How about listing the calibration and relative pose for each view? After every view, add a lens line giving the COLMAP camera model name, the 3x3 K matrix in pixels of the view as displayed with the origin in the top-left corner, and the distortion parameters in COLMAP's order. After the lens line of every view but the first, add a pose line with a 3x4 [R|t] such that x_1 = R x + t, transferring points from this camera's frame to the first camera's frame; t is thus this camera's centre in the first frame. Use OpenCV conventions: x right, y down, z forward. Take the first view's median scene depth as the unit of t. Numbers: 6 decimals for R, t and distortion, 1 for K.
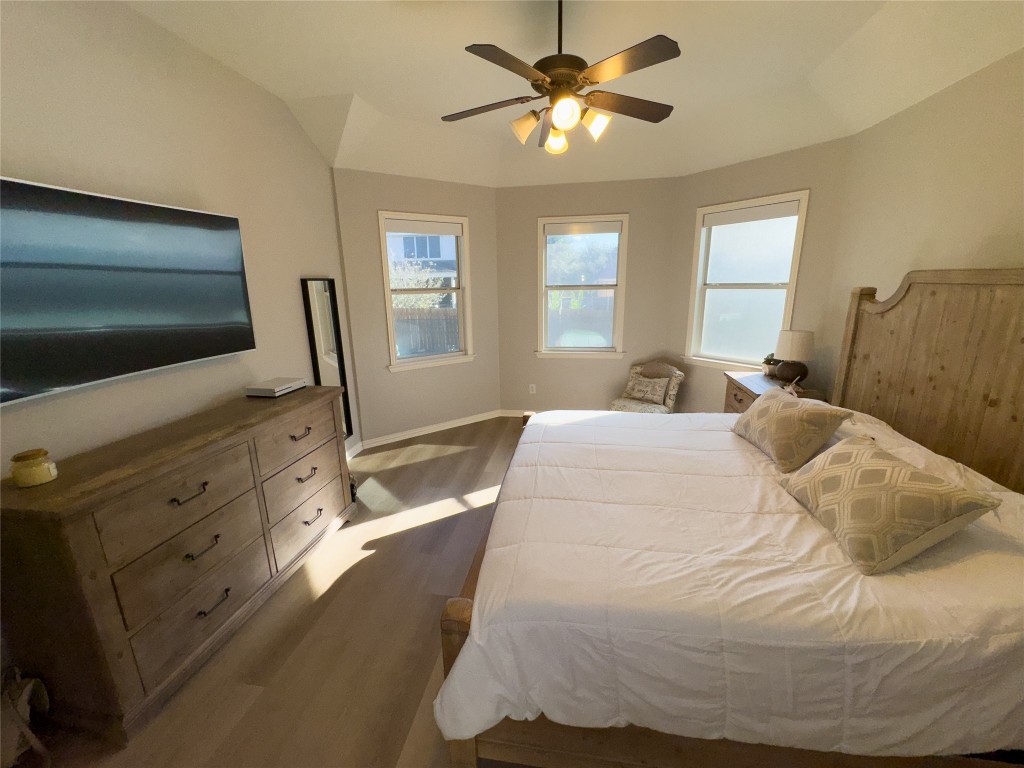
lens RADIAL K [[412.7, 0, 510.5], [0, 412.7, 383.1], [0, 0, 1]] dist [-0.013585, 0.004555]
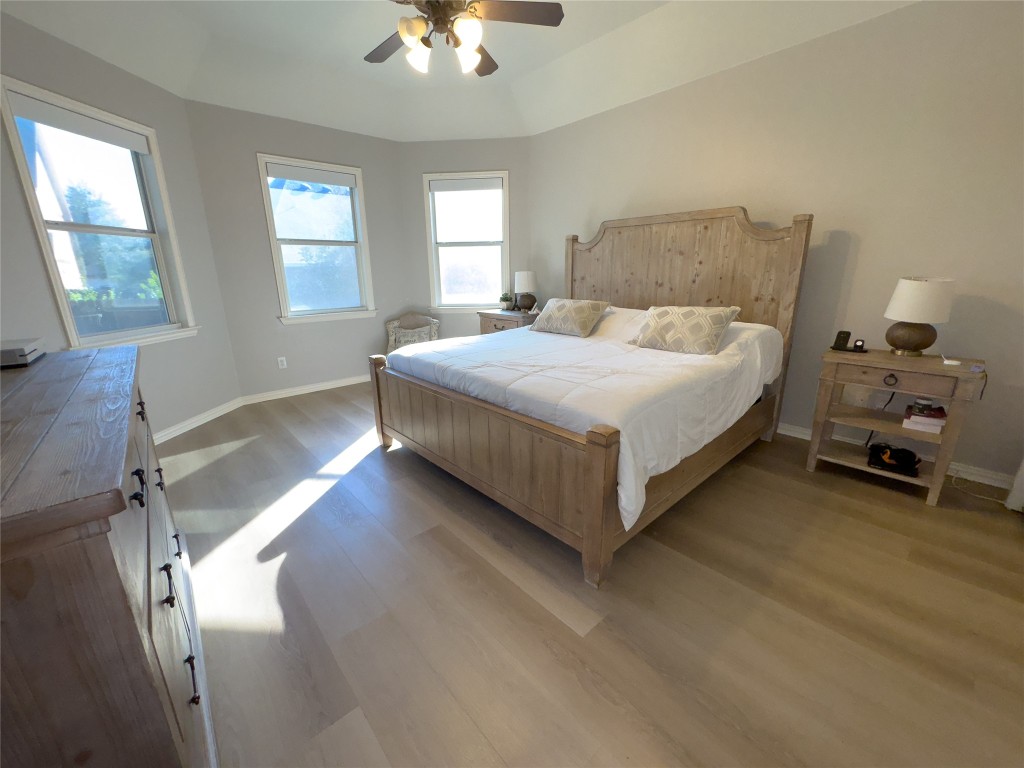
lens RADIAL K [[412.7, 0, 512.0], [0, 412.7, 385.3], [0, 0, 1]] dist [-0.013585, 0.004555]
pose [[0.616842, -0.199397, 0.761411, -0.452233], [0.192024, 0.976272, 0.100100, 0.095929], [-0.763304, 0.084463, 0.640494, 0.161570]]
